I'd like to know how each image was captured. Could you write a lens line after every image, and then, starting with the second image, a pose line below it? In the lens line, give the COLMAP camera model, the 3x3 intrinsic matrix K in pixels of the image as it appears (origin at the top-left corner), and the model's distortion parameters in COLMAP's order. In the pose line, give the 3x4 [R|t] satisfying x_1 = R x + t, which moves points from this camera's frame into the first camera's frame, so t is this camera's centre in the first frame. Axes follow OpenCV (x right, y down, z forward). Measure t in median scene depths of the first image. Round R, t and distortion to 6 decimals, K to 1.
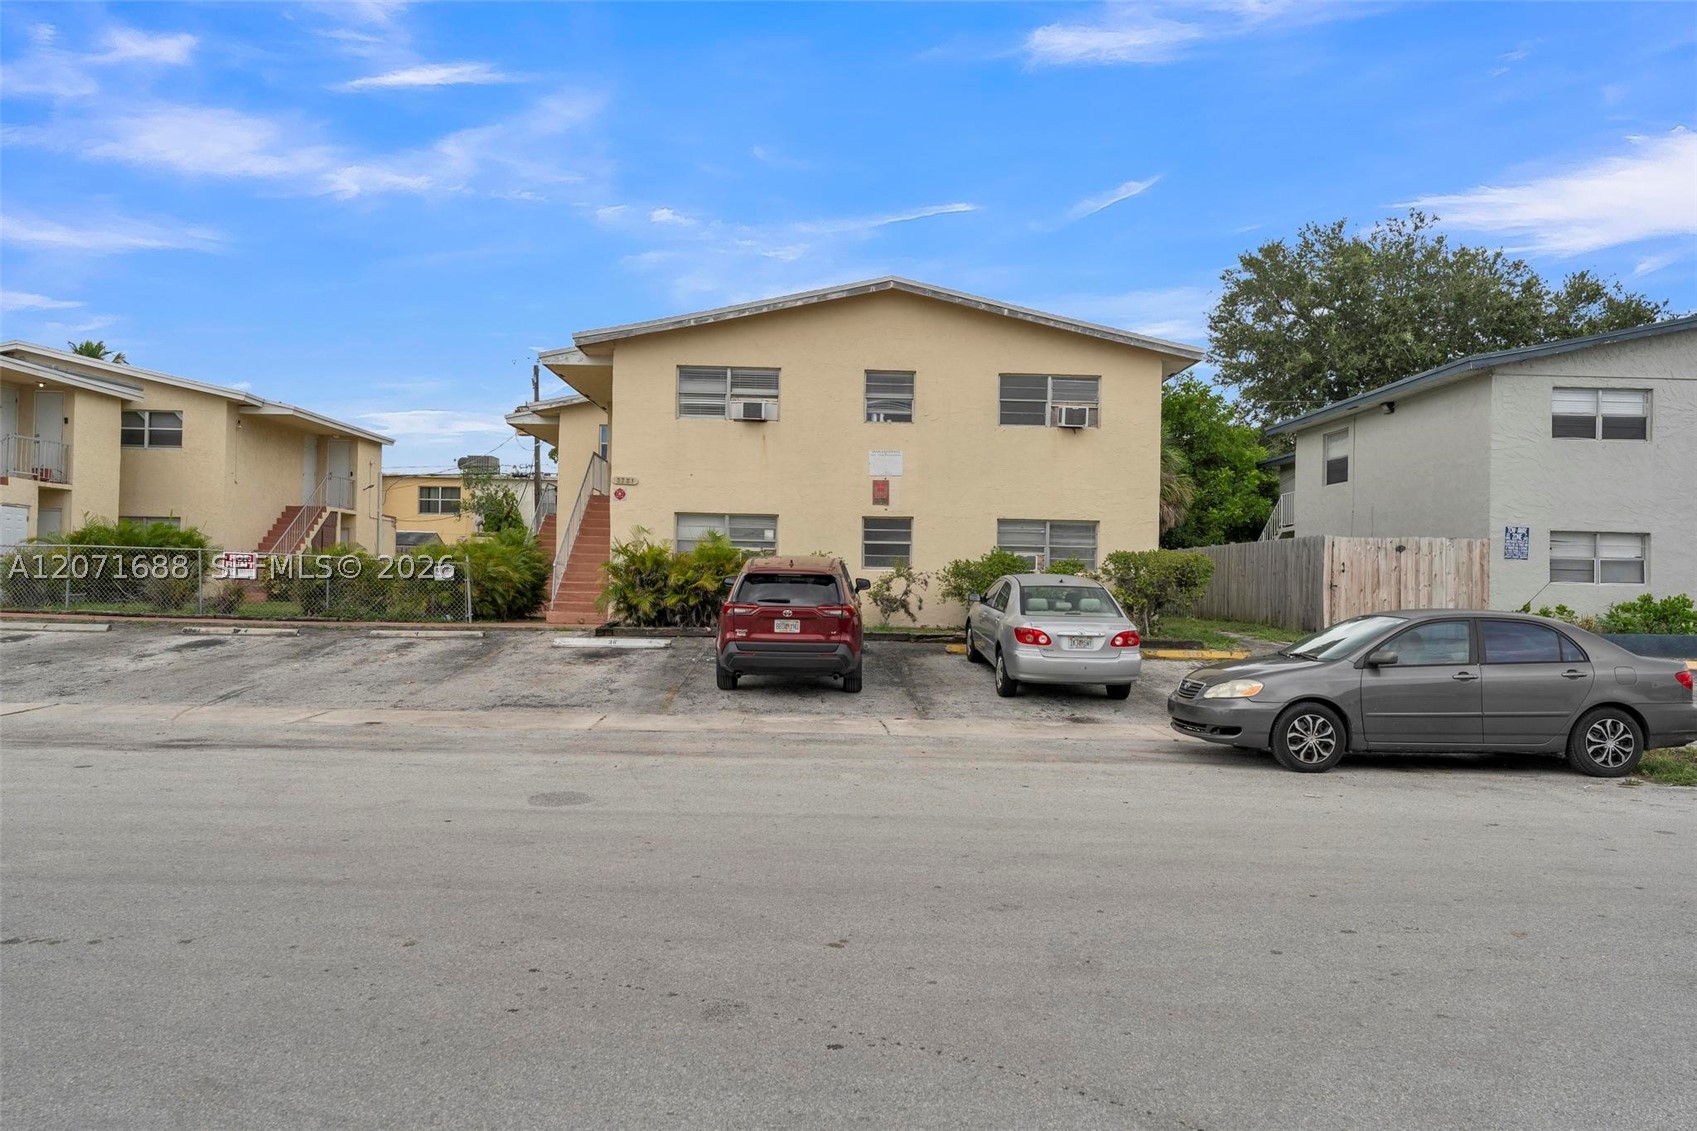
lens RADIAL K [[1163.7, 0, 940.2], [0, 1163.7, 531.5], [0, 0, 1]] dist [0.000273, -0.001585]
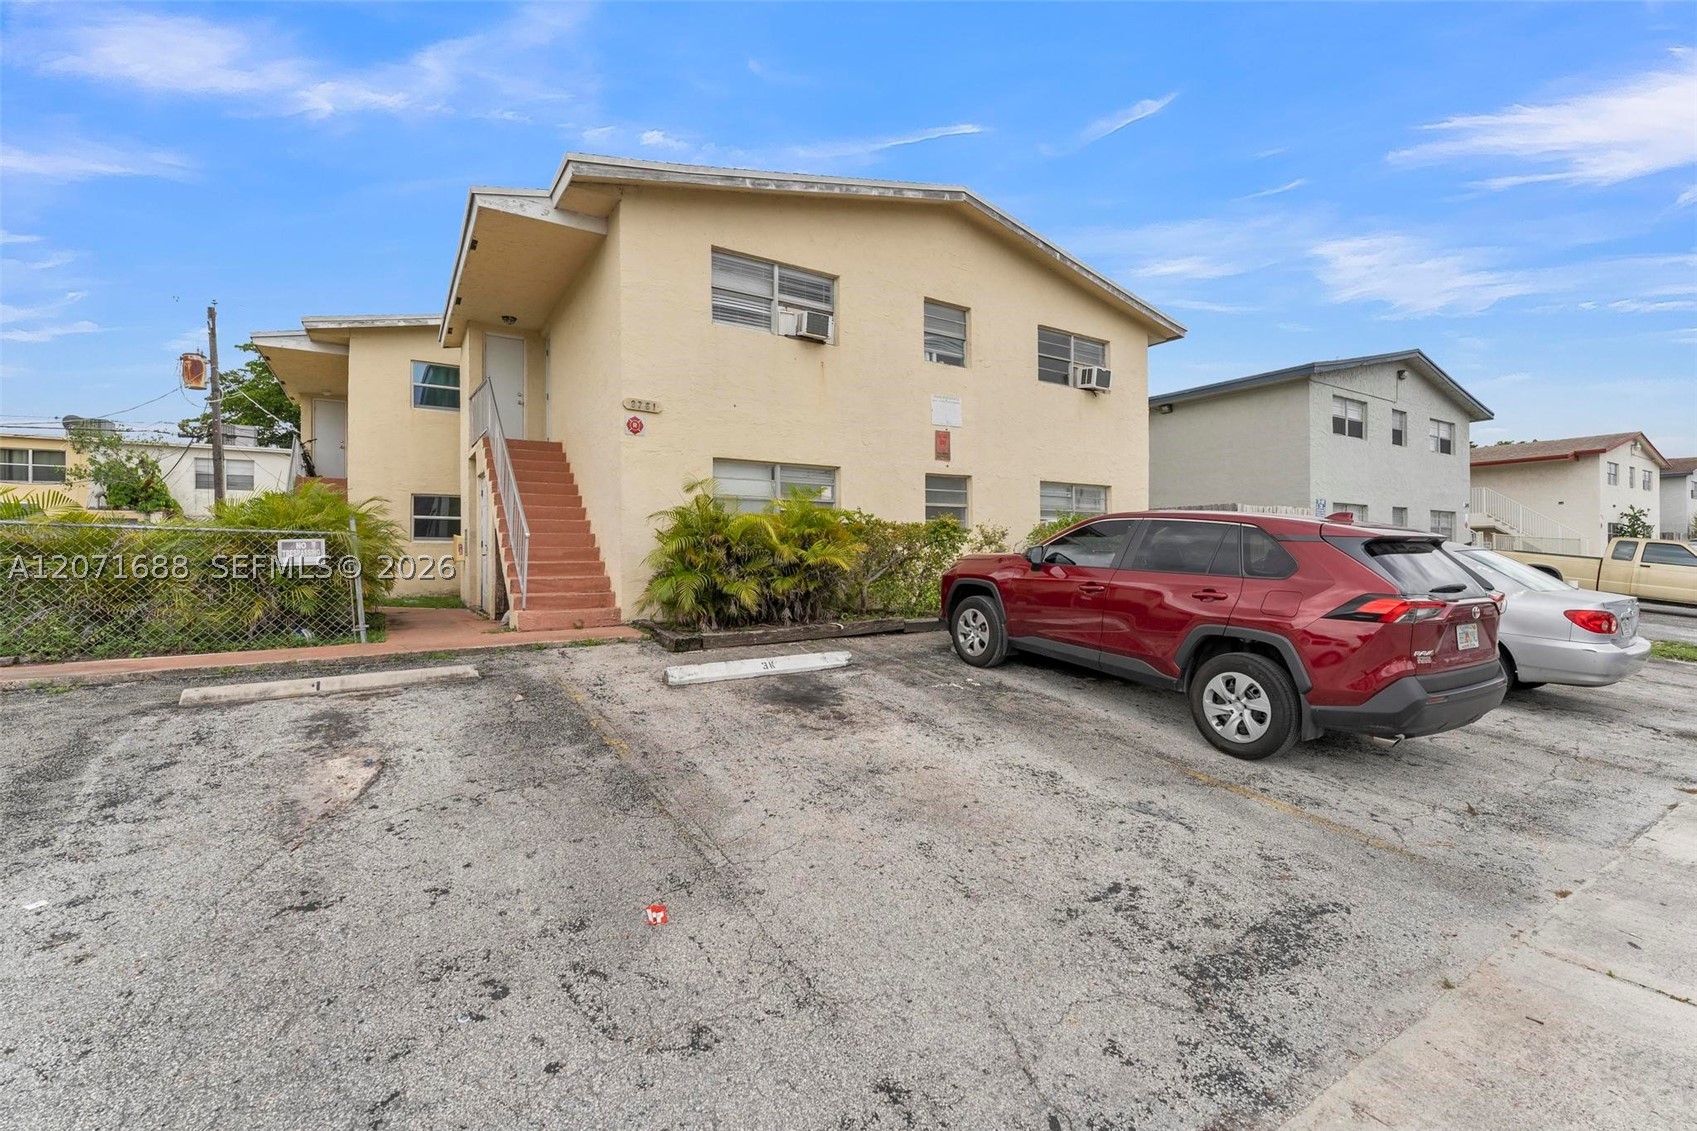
lens RADIAL K [[743.5, 0, 937.5], [0, 743.5, 535.5], [0, 0, 1]] dist [0.001249, 0.000746]
pose [[0.868812, -0.011261, 0.495015, -0.322919], [-0.002244, 0.999642, 0.026680, 0.017479], [-0.495138, -0.024291, 0.868475, 0.530194]]
